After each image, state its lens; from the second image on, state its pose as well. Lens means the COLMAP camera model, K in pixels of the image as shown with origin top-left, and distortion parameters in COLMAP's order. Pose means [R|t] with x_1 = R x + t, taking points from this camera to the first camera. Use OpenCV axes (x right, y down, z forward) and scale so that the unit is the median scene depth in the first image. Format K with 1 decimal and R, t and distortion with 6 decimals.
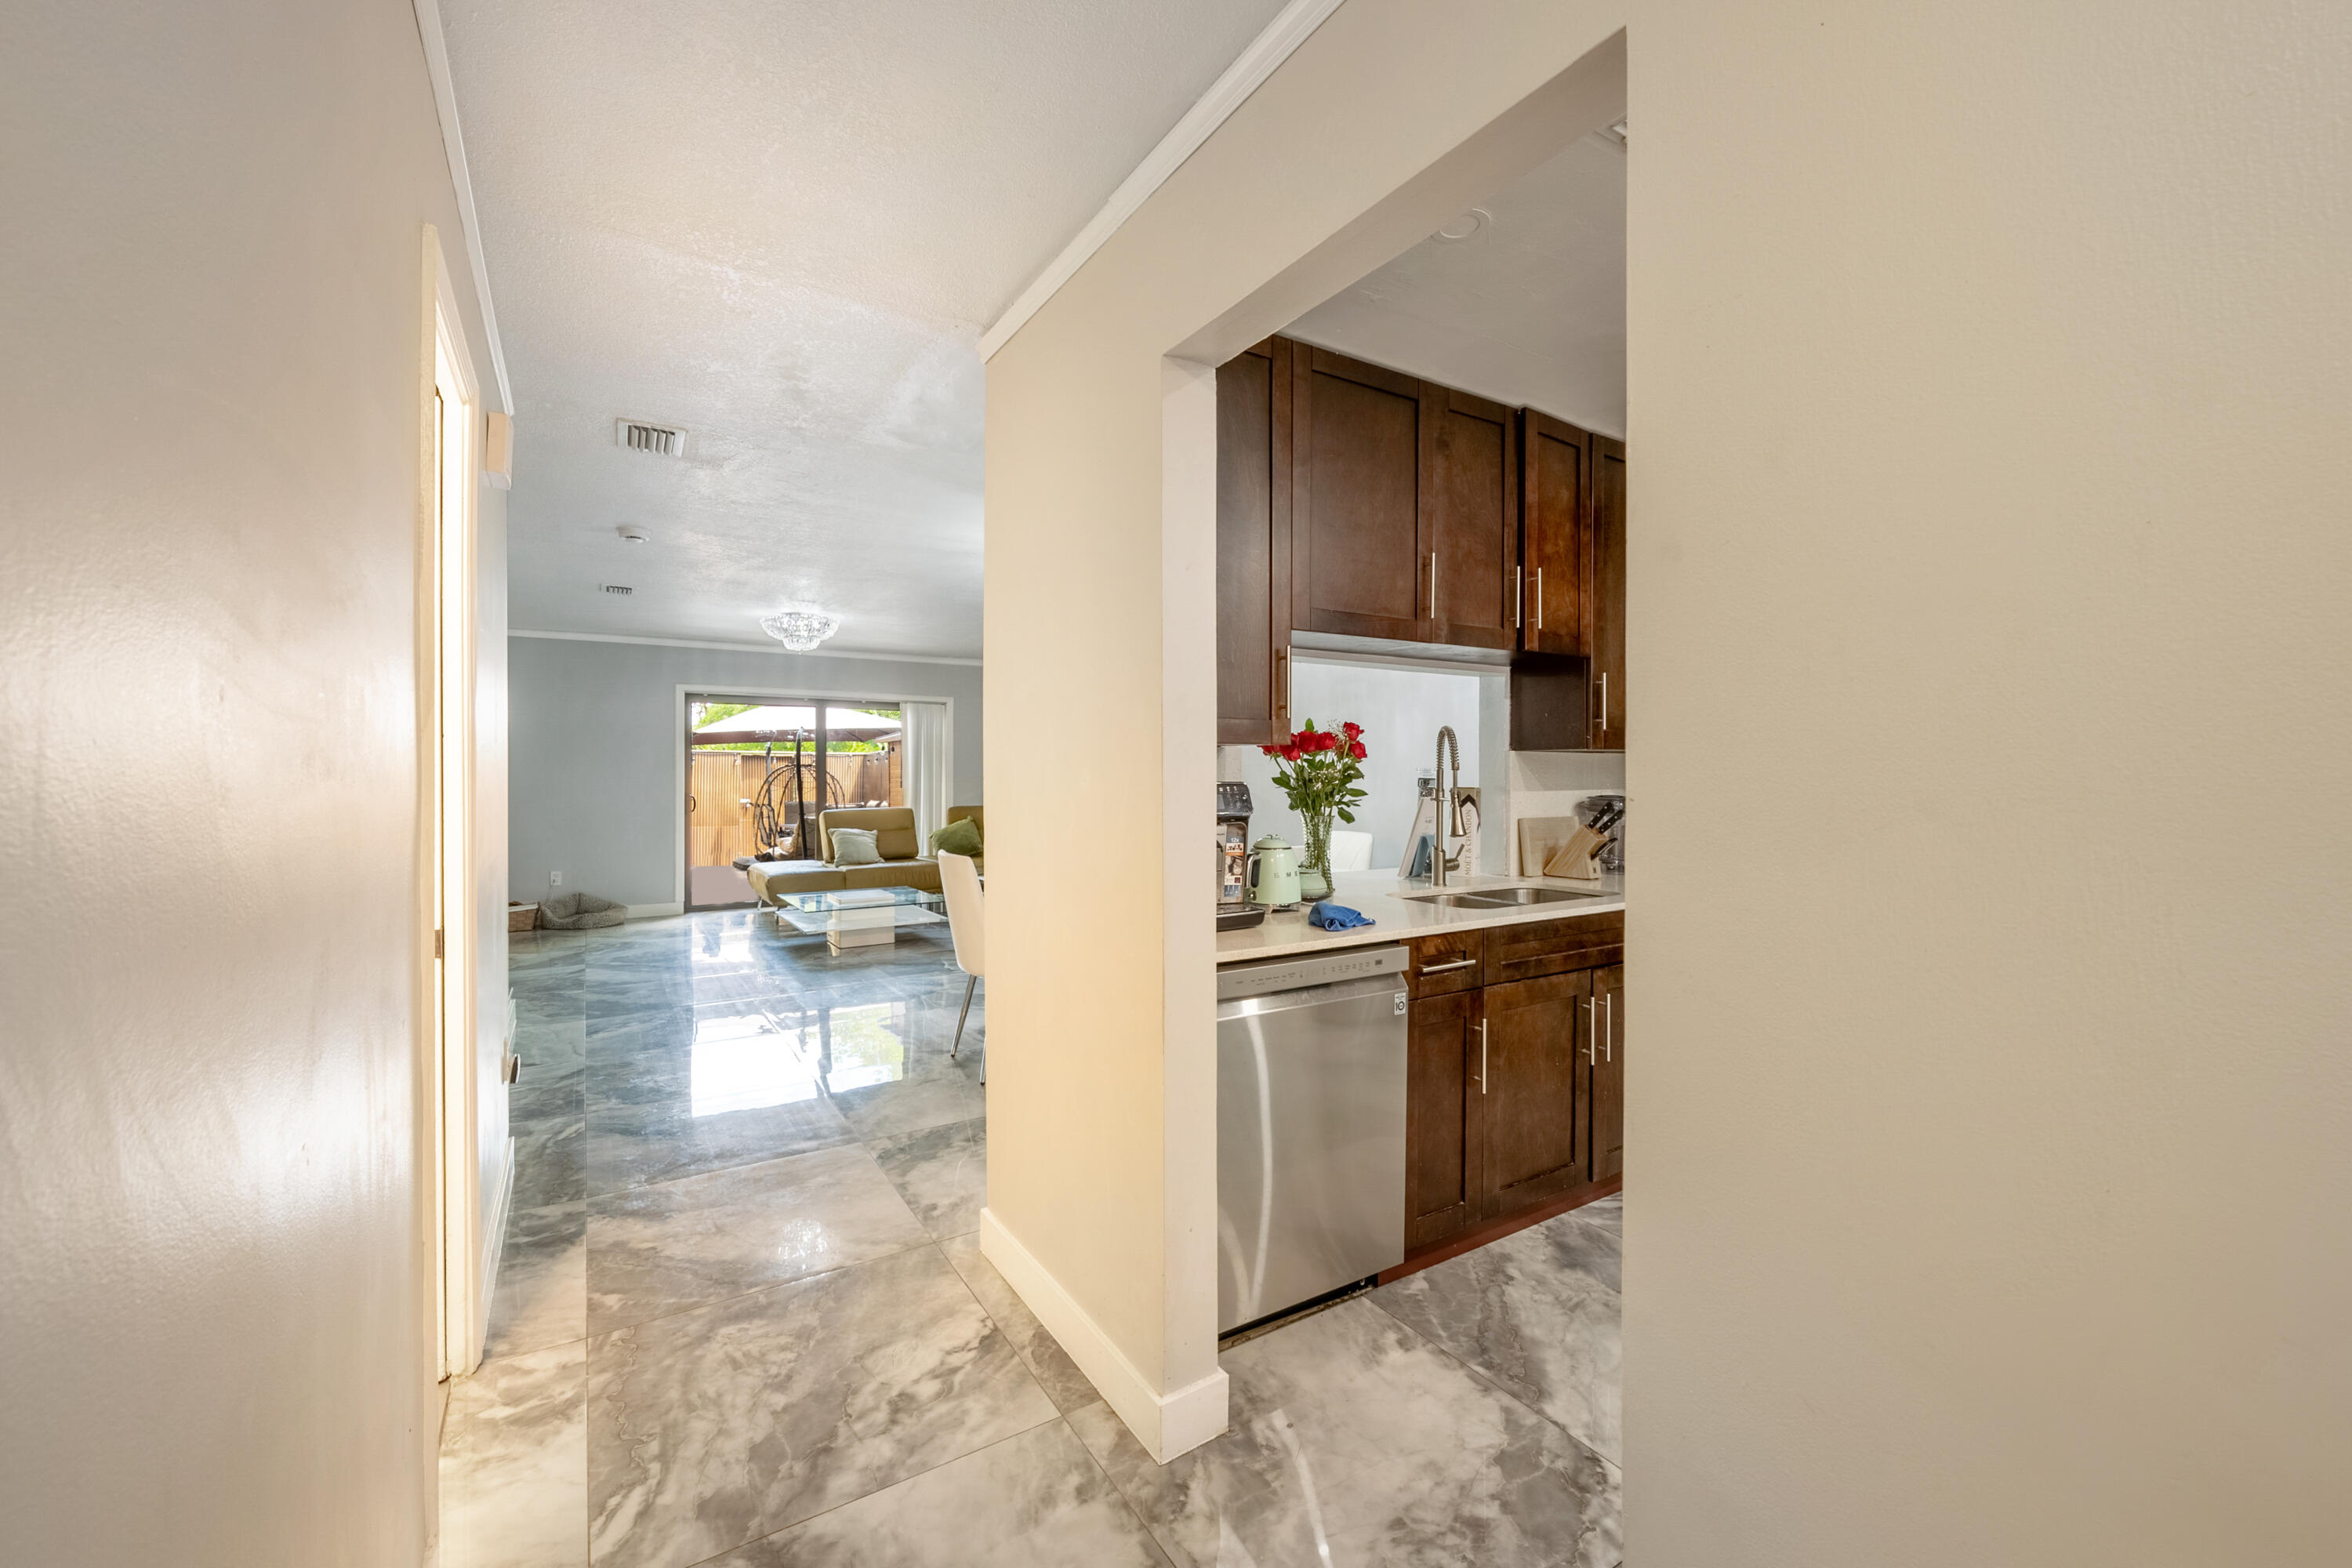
lens RADIAL K [[946.9, 0, 1176.1], [0, 946.9, 765.5], [0, 0, 1]] dist [-0.021481, 0.000021]
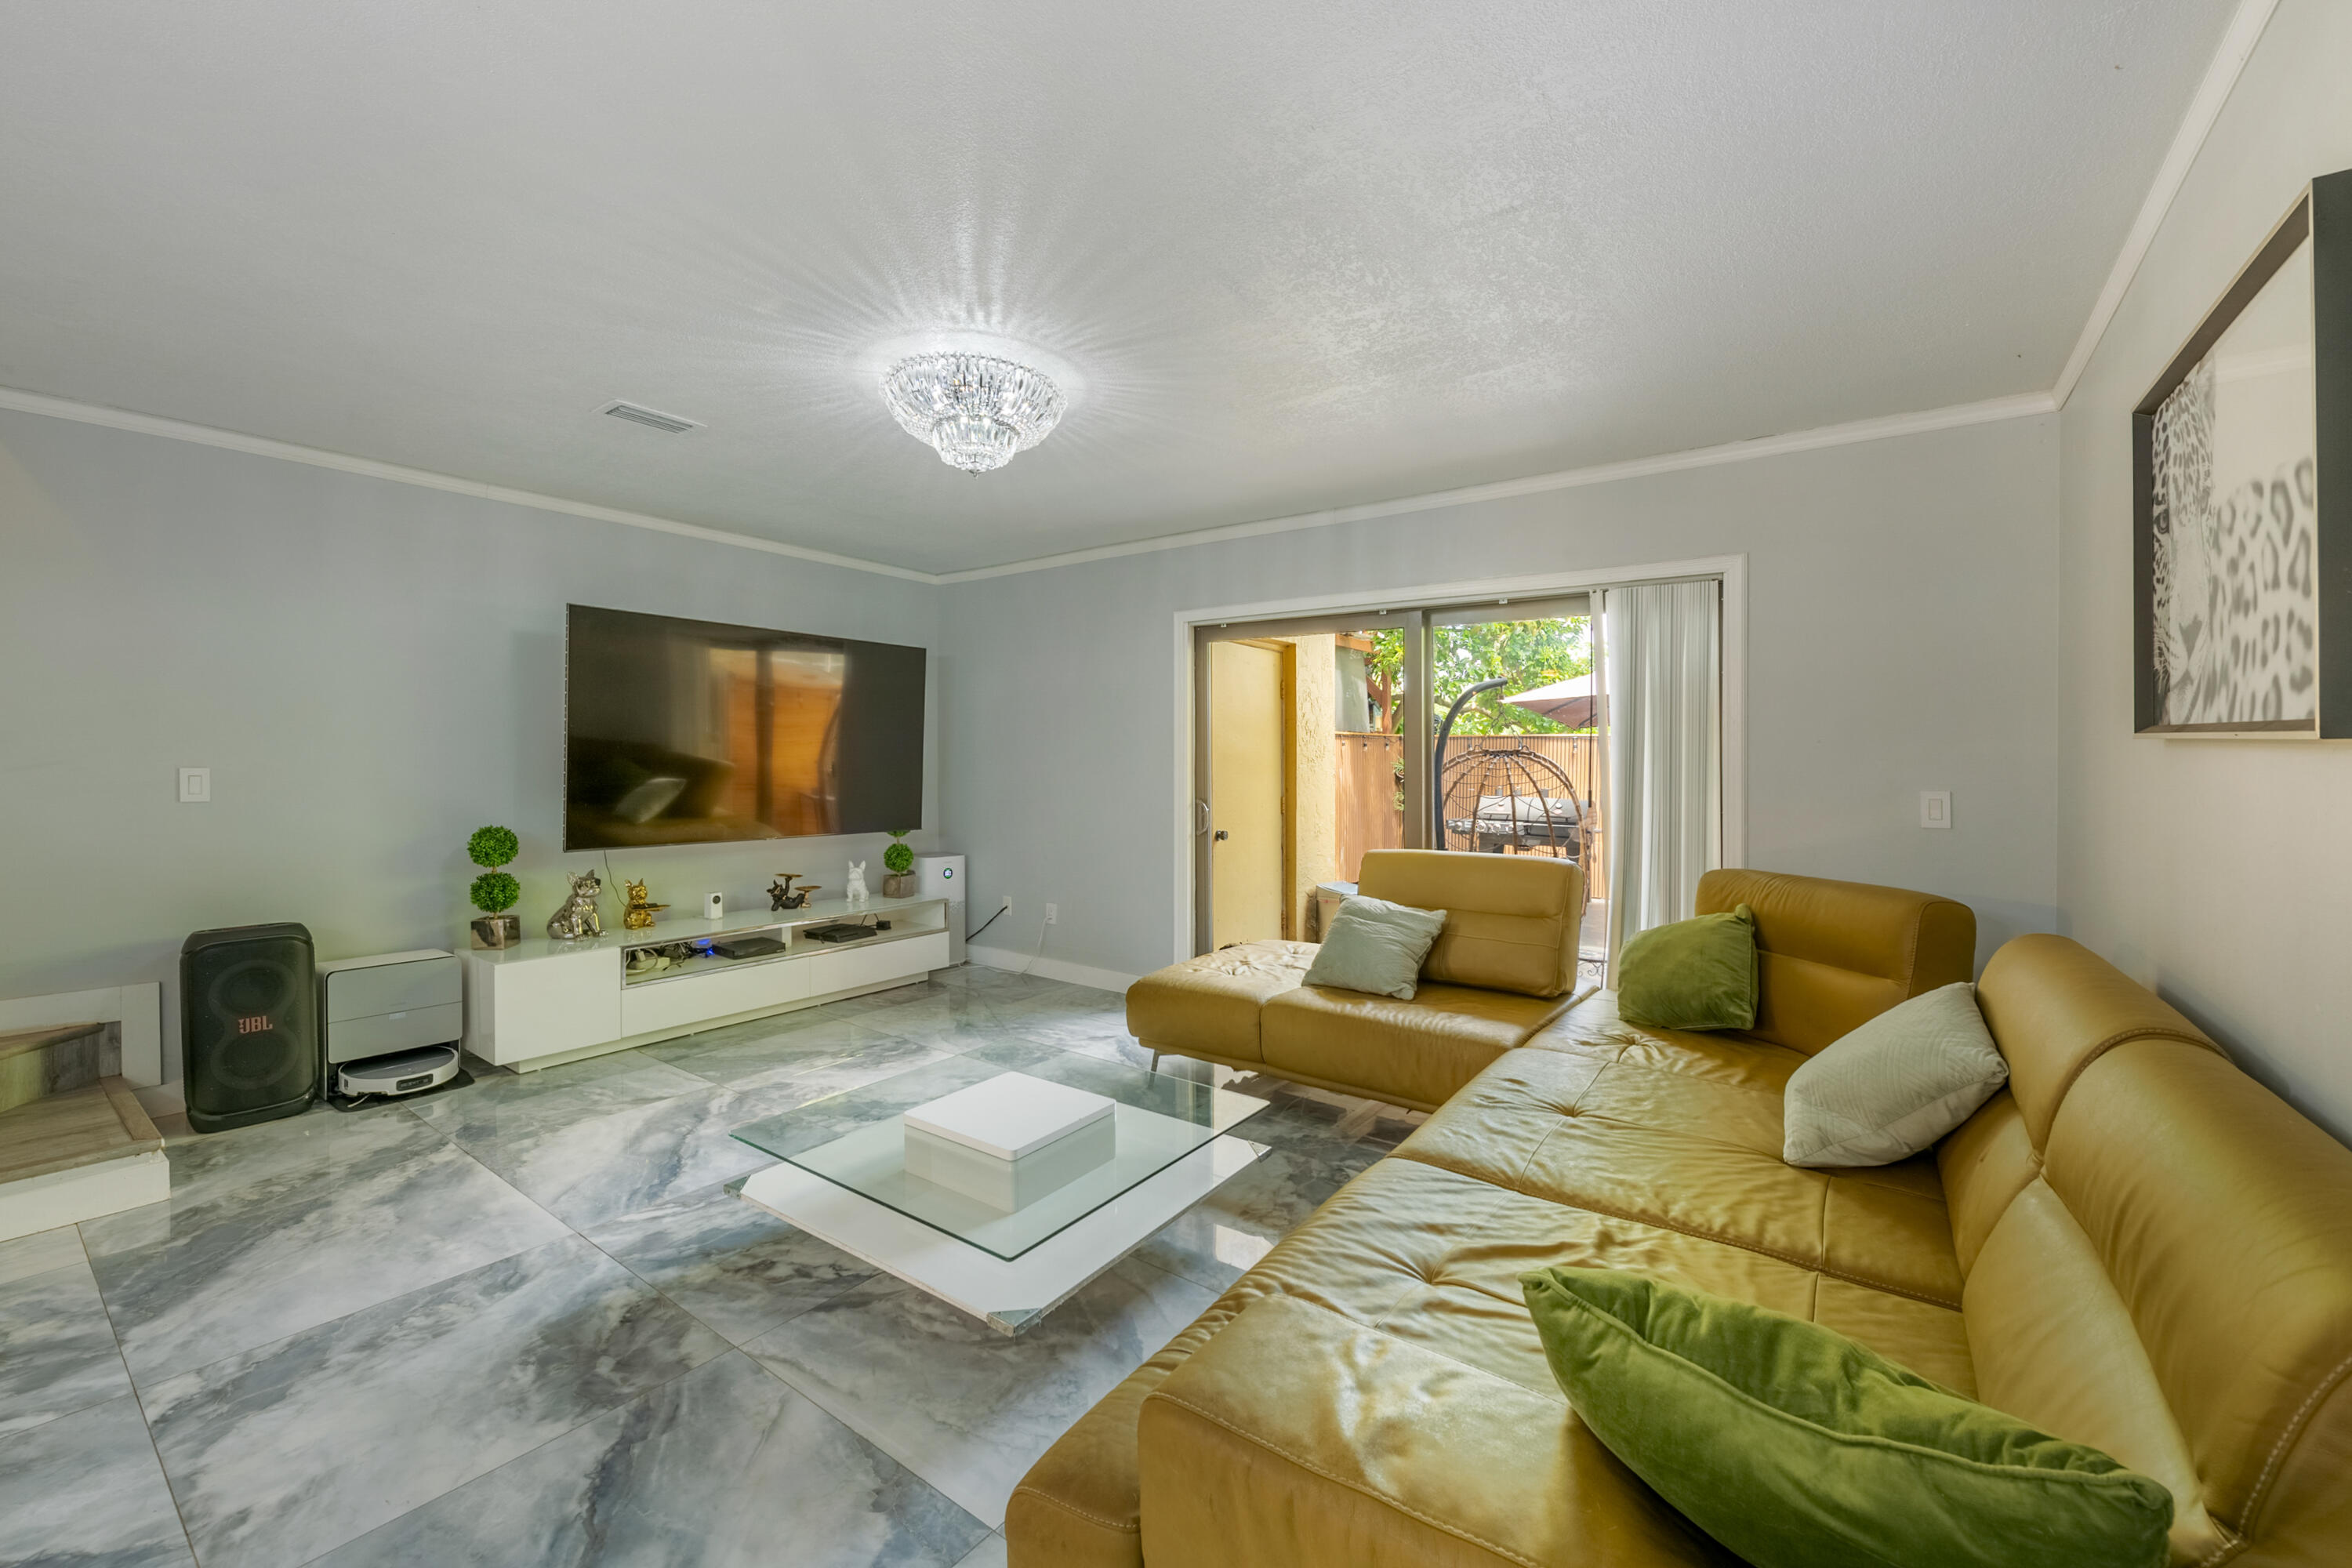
lens RADIAL K [[934.2, 0, 1171.7], [0, 934.2, 790.0], [0, 0, 1]] dist [-0.000939, -0.003136]
pose [[0.370357, 0.031916, -0.928341, 0.025436], [-0.003136, 0.999447, 0.033110, 0.011353], [0.928884, -0.009351, 0.370252, 1.933632]]
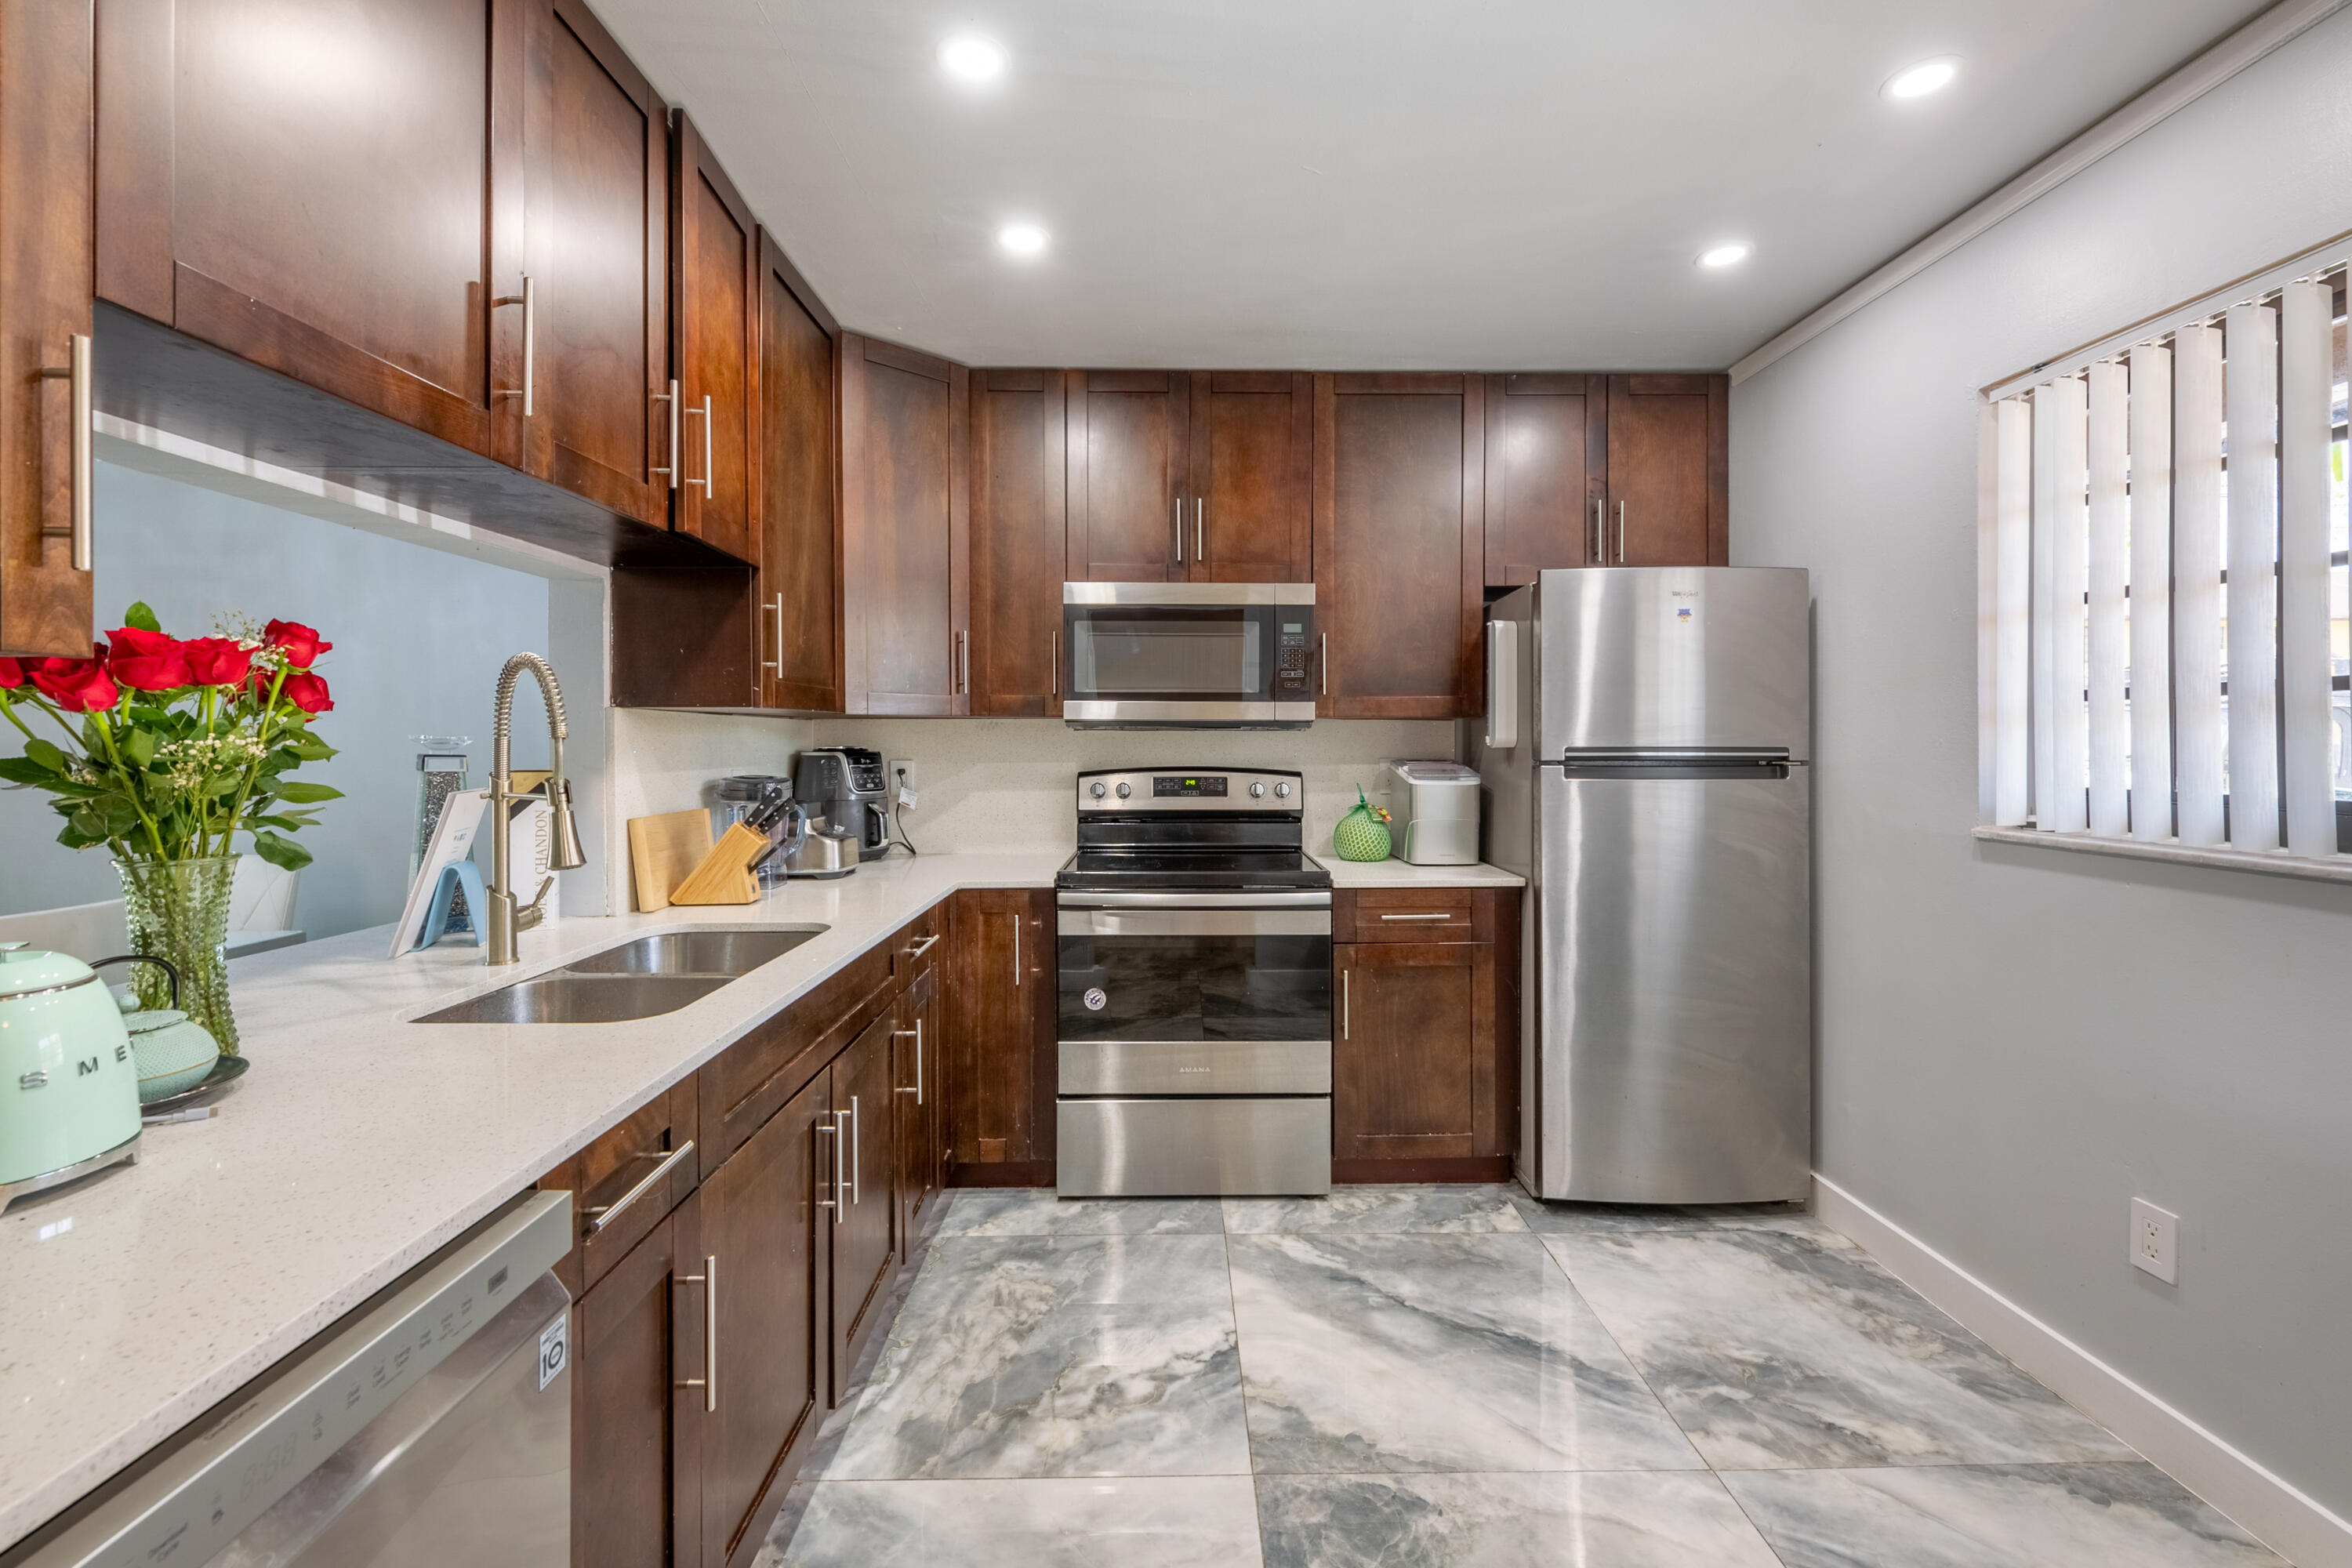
lens RADIAL K [[936.4, 0, 1172.3], [0, 936.4, 747.8], [0, 0, 1]] dist [-0.001056, -0.000508]
pose [[0.524553, -0.008339, 0.851337, 0.033649], [-0.001244, 0.999943, 0.010561, 0.003422], [-0.851377, -0.006599, 0.524513, 0.395579]]
